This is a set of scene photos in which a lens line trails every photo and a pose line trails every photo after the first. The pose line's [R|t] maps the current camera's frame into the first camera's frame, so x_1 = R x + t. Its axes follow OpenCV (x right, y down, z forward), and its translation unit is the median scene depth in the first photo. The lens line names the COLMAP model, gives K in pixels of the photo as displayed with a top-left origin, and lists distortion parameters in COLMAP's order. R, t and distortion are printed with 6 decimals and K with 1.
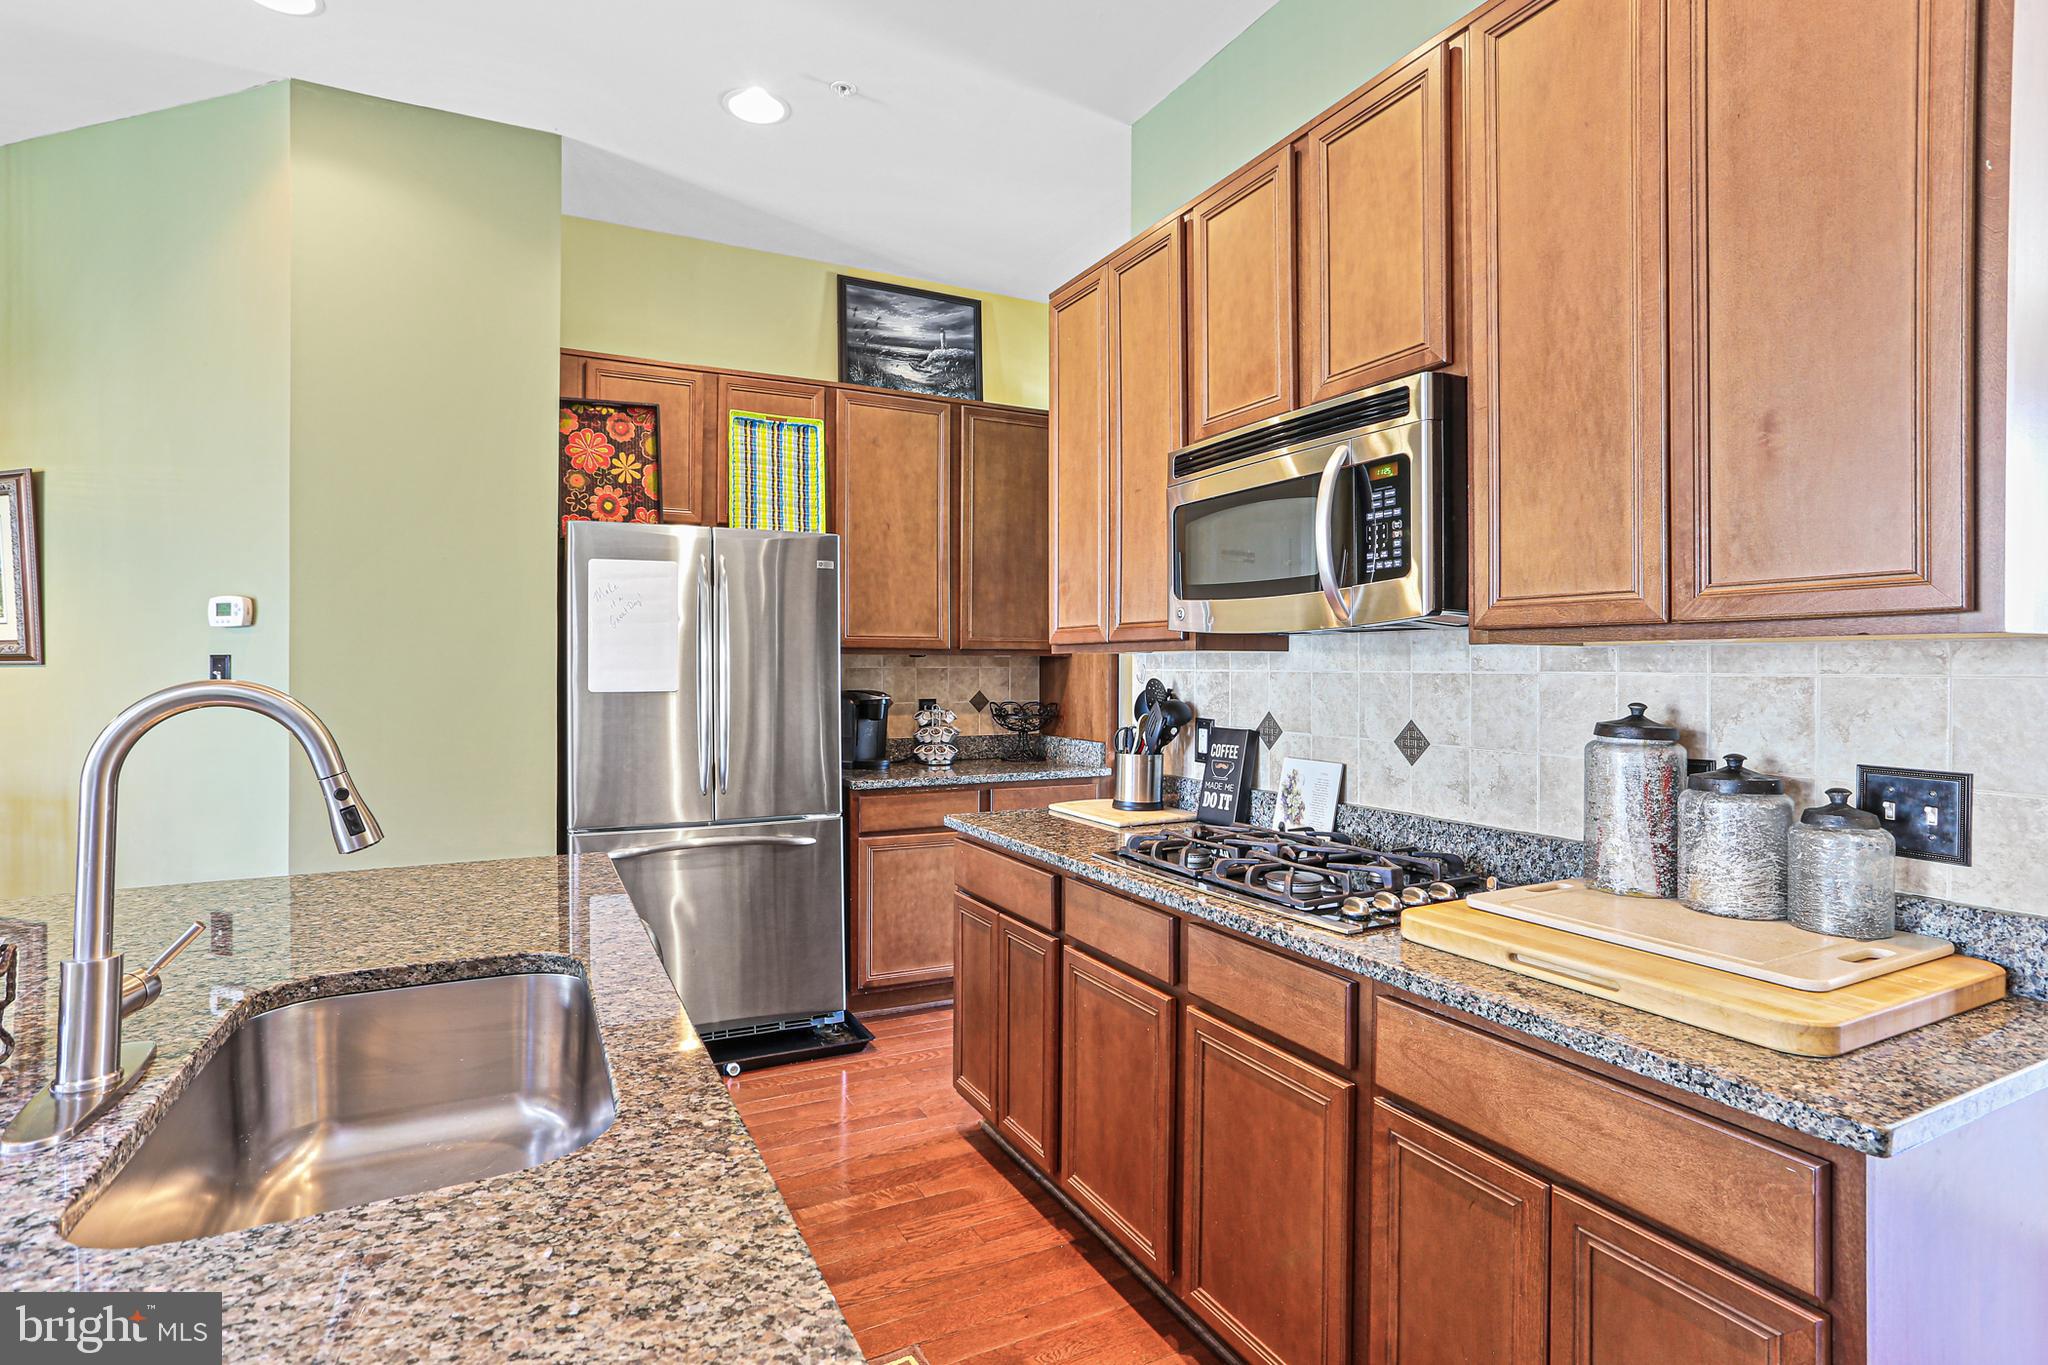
lens RADIAL K [[1000.6, 0, 1024.1], [0, 1000.6, 667.6], [0, 0, 1]] dist [-0.052916, 0.027164]
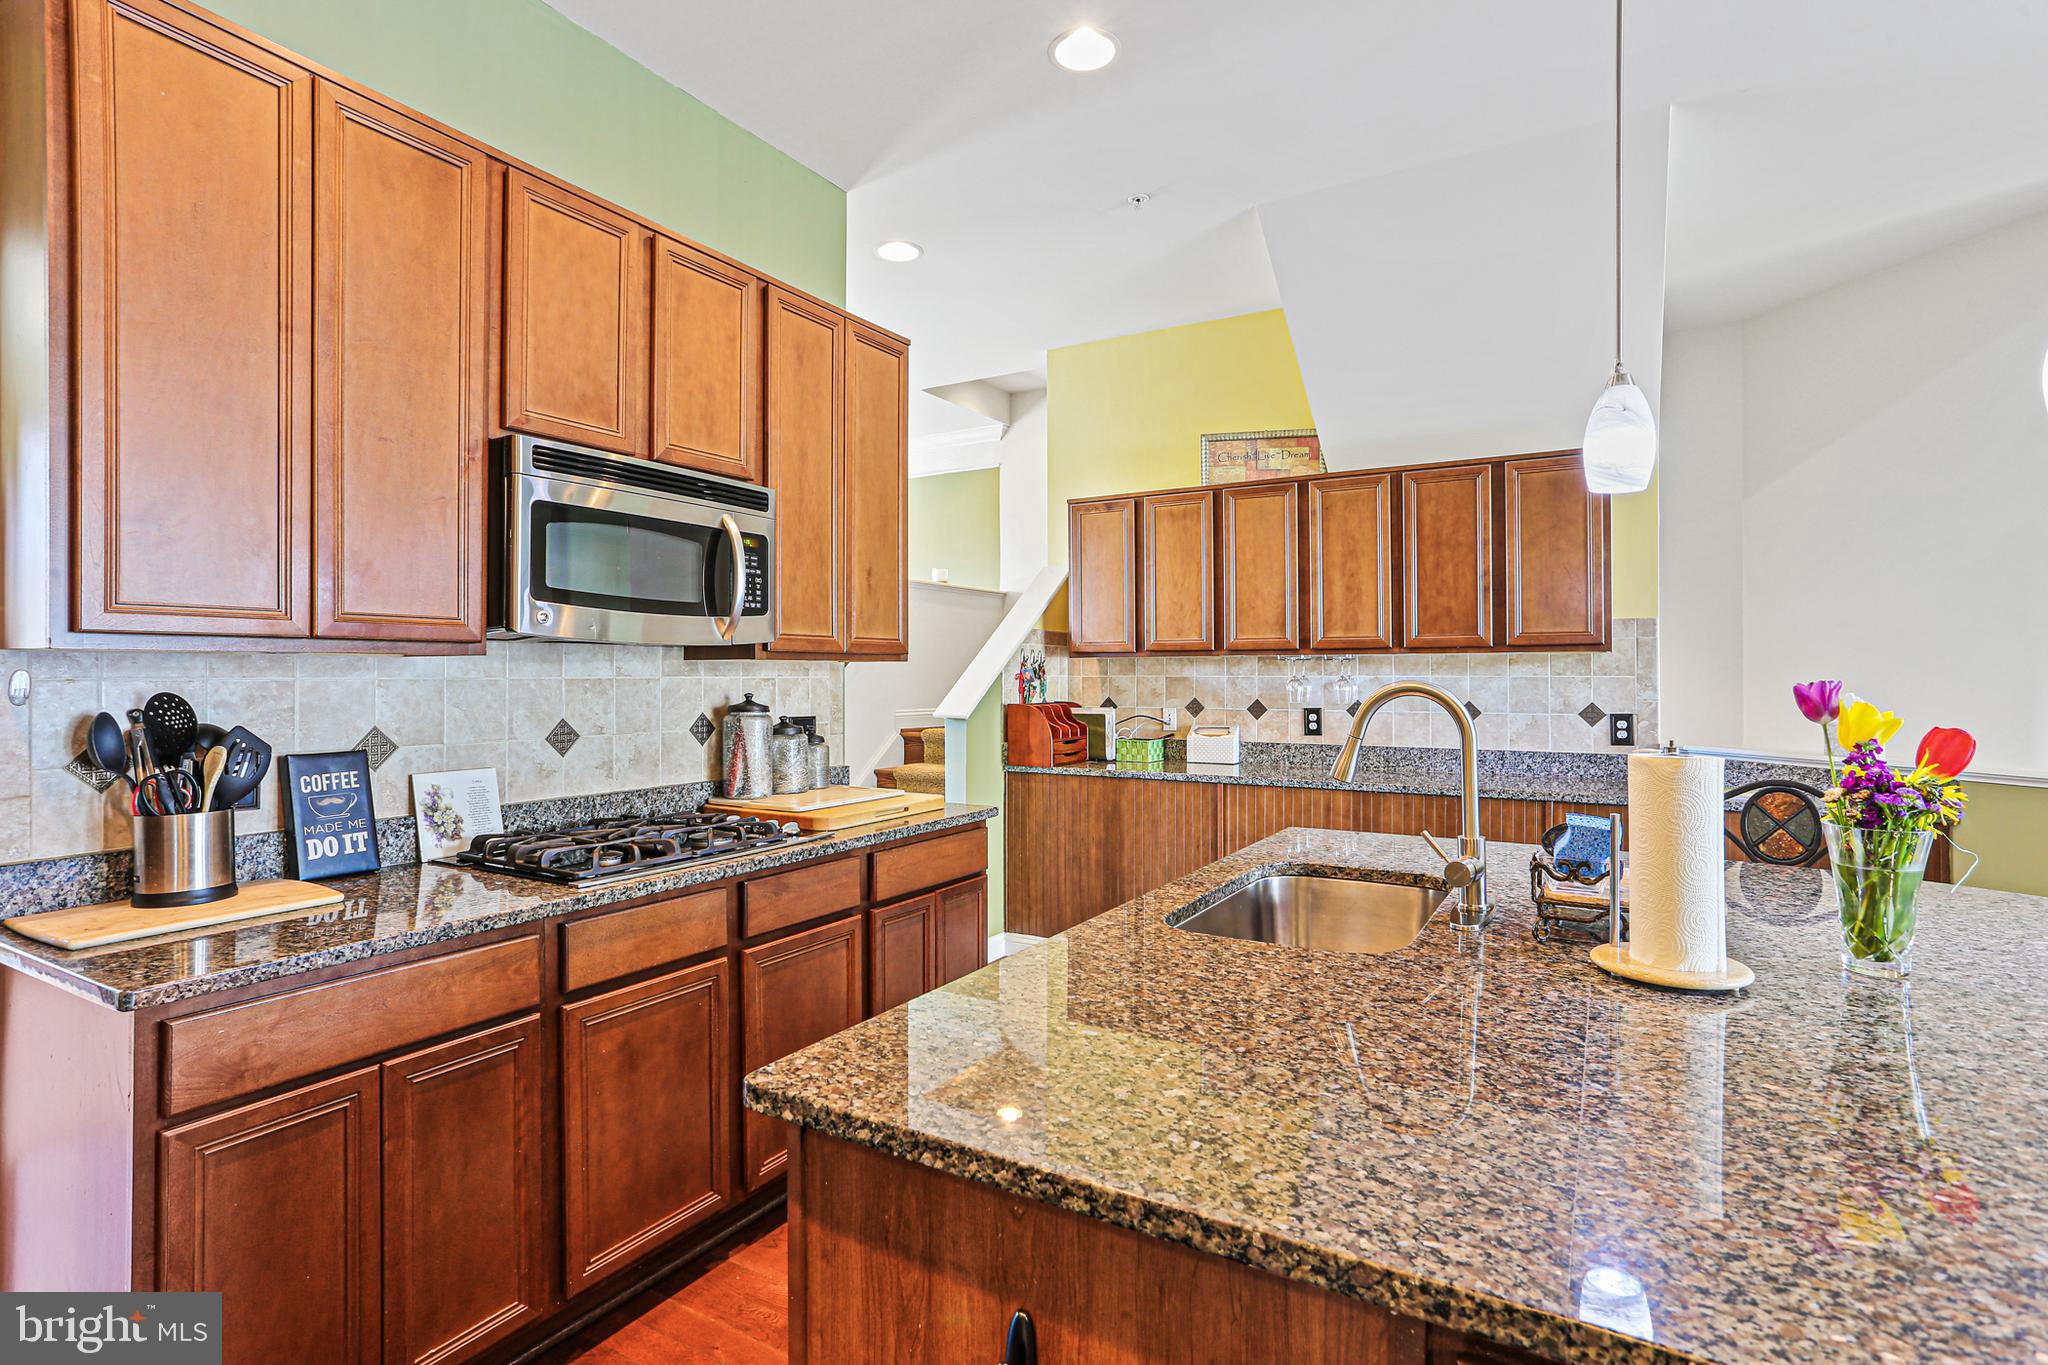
lens RADIAL K [[1000.6, 0, 1024.1], [0, 1000.6, 667.6], [0, 0, 1]] dist [-0.052916, 0.027164]
pose [[-0.528977, 0.003420, 0.848629, -0.938038], [0.000916, 0.999994, -0.003458, -0.003357], [-0.848636, -0.001052, -0.528977, 1.203790]]
